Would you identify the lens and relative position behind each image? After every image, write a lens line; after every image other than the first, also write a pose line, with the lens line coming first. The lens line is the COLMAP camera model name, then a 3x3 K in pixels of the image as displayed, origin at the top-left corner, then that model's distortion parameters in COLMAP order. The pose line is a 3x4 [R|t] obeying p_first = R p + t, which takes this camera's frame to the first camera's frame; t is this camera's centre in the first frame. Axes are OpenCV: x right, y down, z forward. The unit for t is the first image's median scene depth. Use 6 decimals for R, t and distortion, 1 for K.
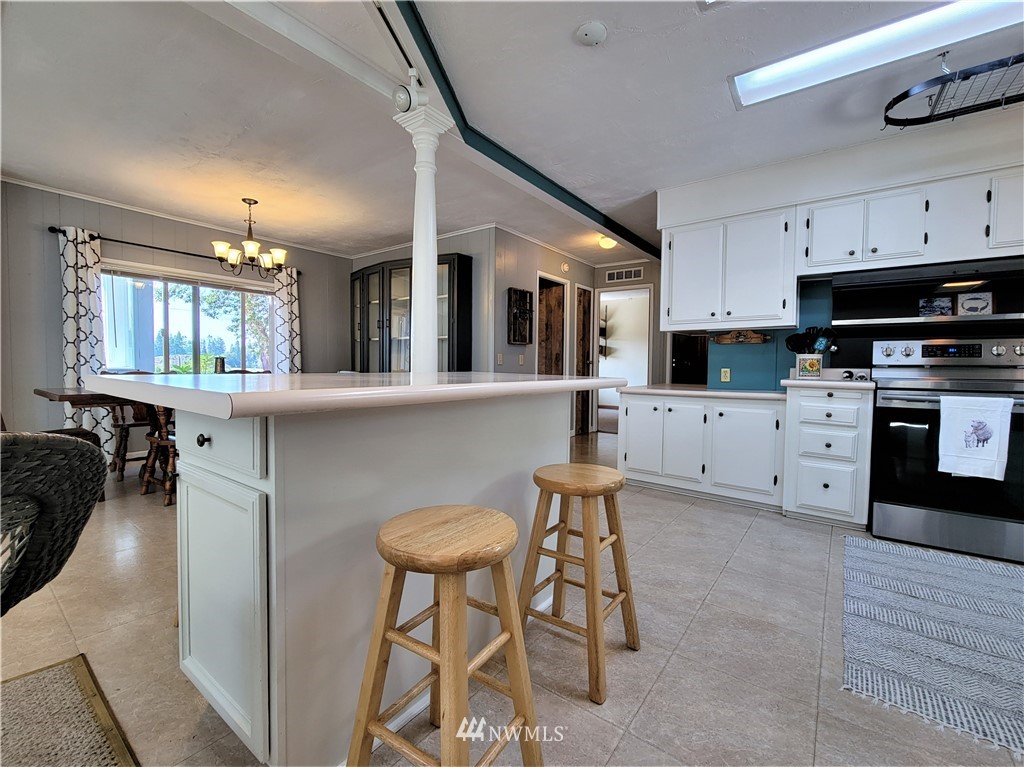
lens RADIAL K [[434.0, 0, 517.3], [0, 434.0, 381.2], [0, 0, 1]] dist [0.003820, -0.000677]
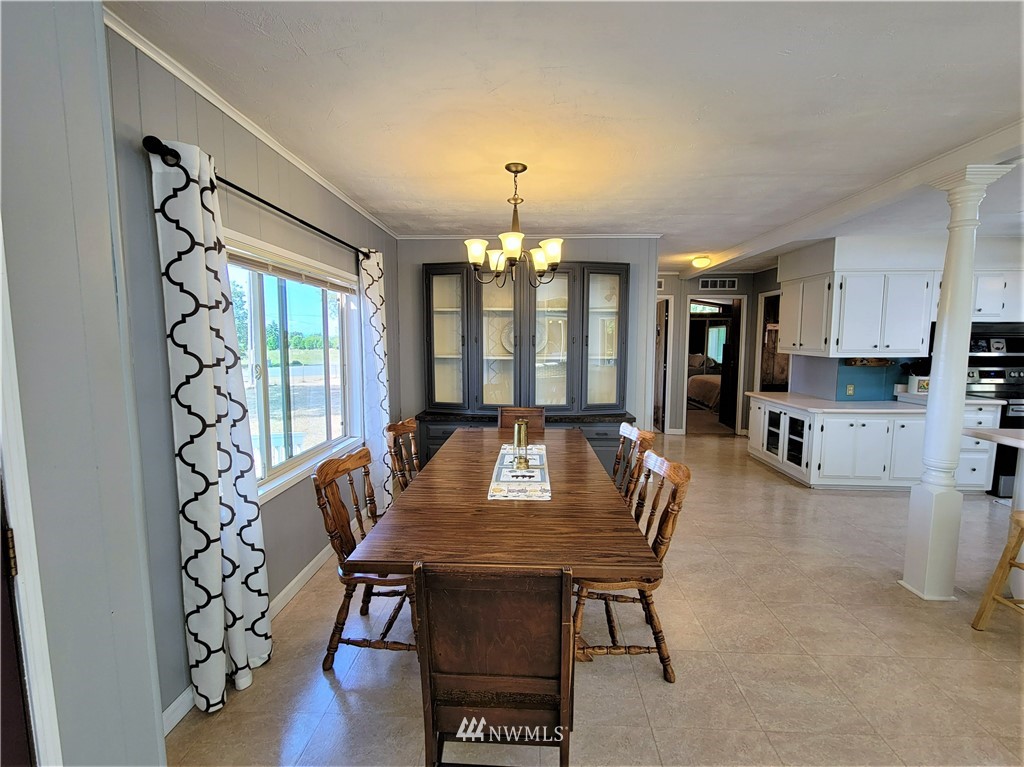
lens RADIAL K [[434.0, 0, 517.3], [0, 434.0, 381.2], [0, 0, 1]] dist [0.003820, -0.000677]
pose [[0.825598, -0.063560, 0.560668, -1.350906], [0.028518, 0.997066, 0.071039, -0.205271], [-0.563538, -0.042661, 0.824988, 0.637209]]
